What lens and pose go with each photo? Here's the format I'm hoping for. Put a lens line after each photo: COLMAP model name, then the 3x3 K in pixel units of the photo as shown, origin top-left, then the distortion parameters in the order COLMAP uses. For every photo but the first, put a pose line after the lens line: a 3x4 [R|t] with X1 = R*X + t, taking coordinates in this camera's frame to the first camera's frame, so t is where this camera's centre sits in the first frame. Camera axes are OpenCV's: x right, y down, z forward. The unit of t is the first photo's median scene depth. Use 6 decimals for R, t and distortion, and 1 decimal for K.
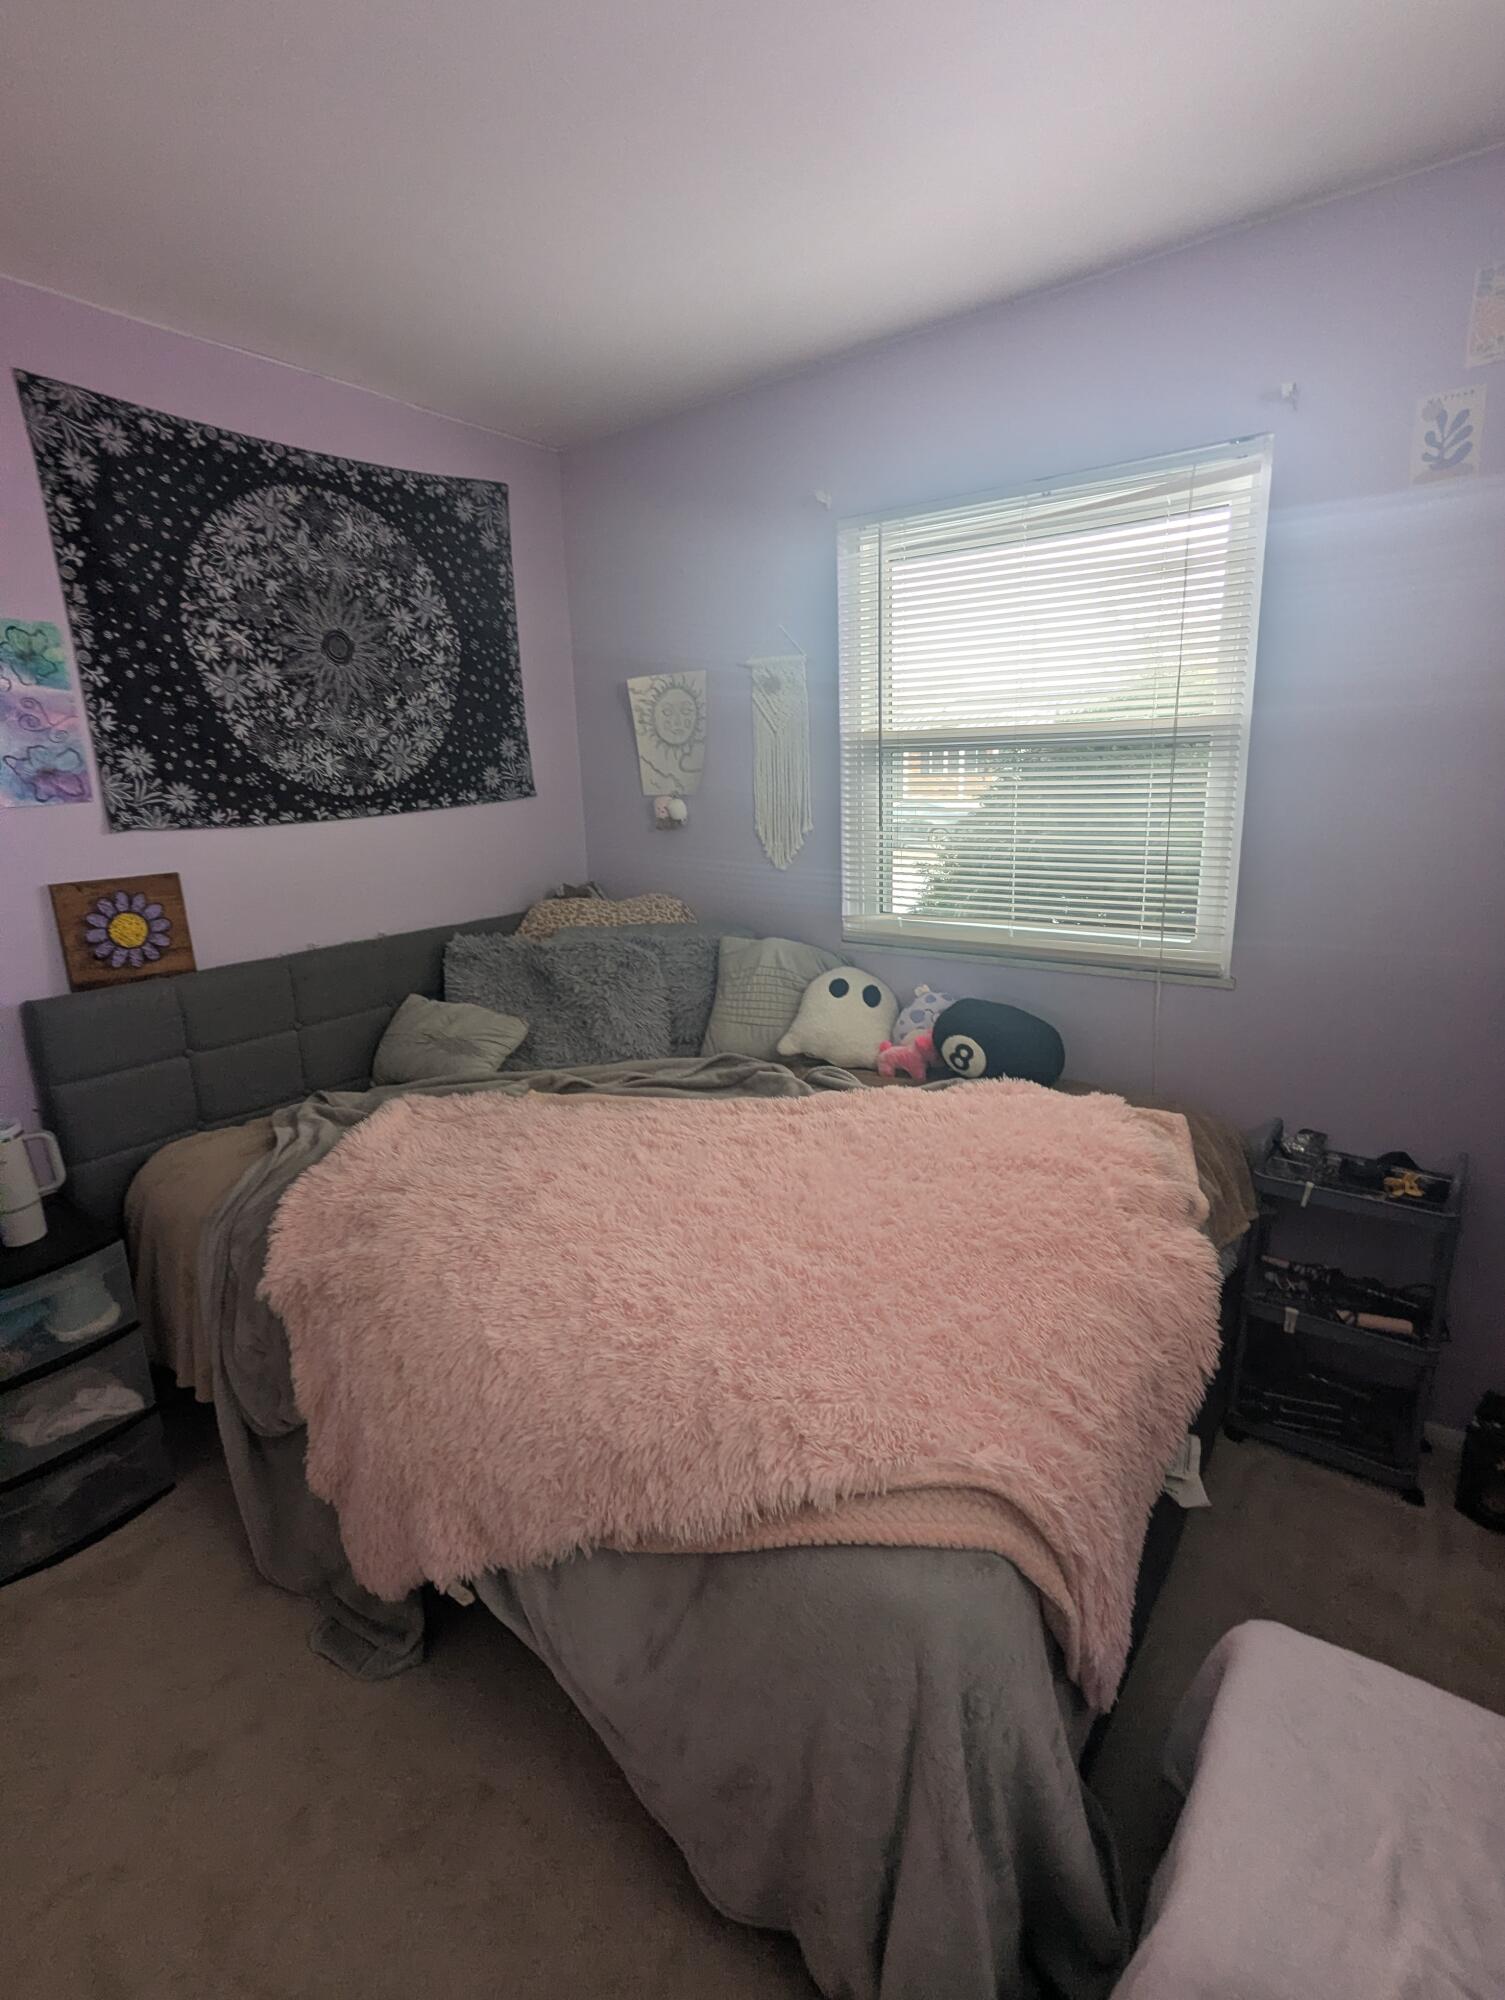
lens RADIAL K [[949.6, 0, 755.0], [0, 949.6, 996.4], [0, 0, 1]] dist [-0.000769, -0.000680]
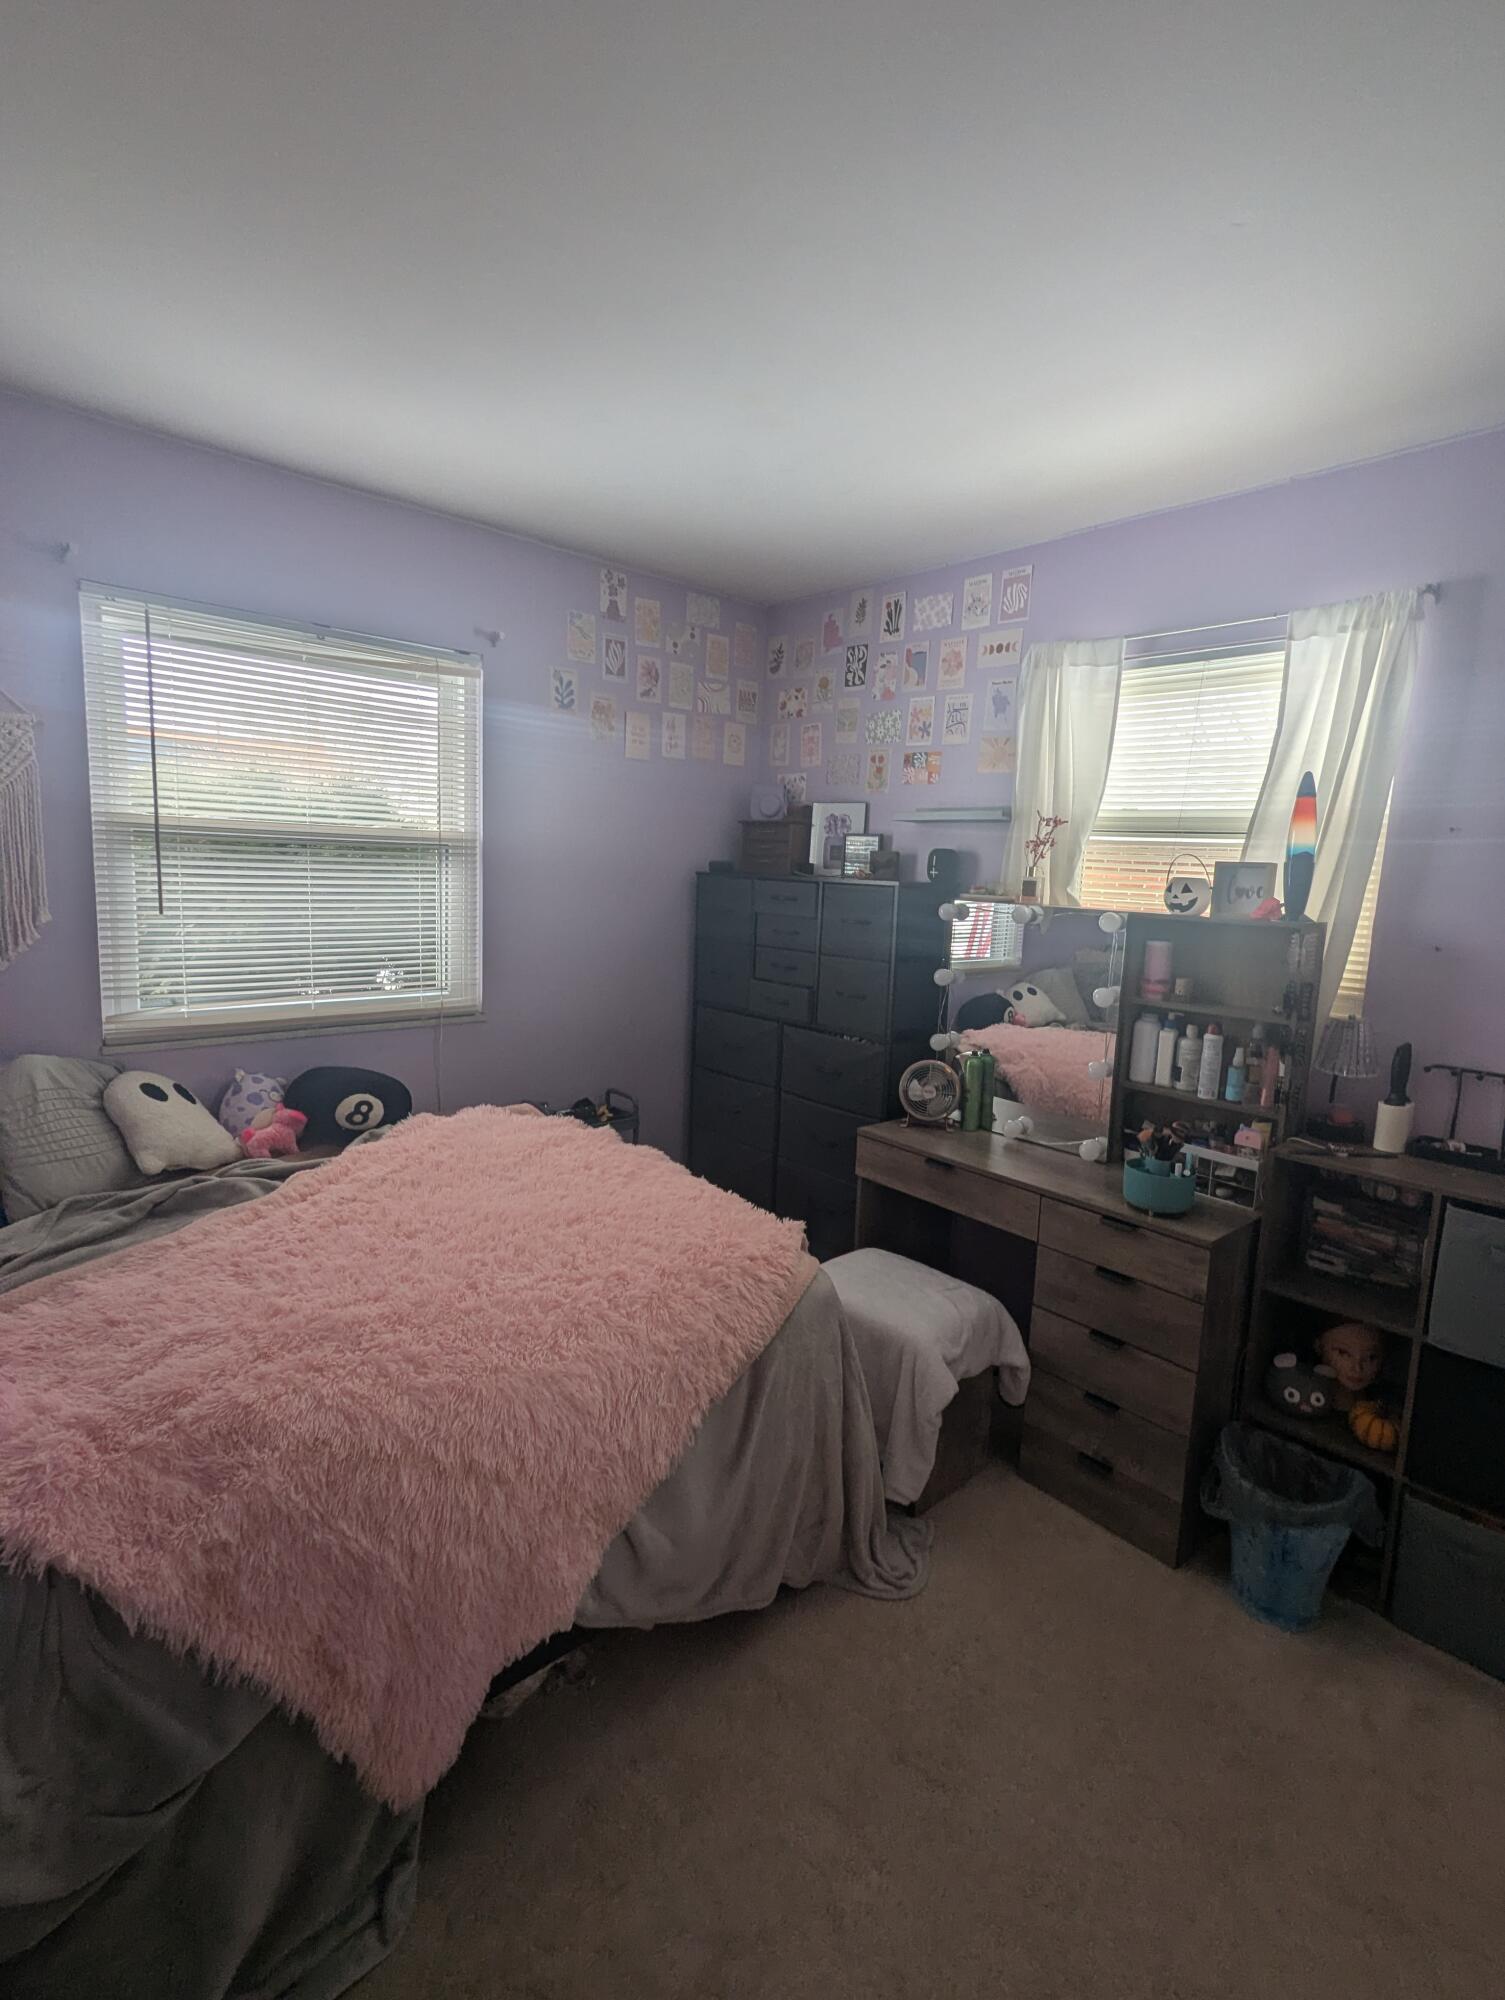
lens RADIAL K [[949.6, 0, 760.1], [0, 949.6, 998.2], [0, 0, 1]] dist [-0.000769, -0.000680]
pose [[0.192708, -0.098978, 0.976252, -0.749193], [0.196322, 0.978673, 0.060470, -0.043075], [-0.961416, 0.180006, 0.208030, 0.276917]]
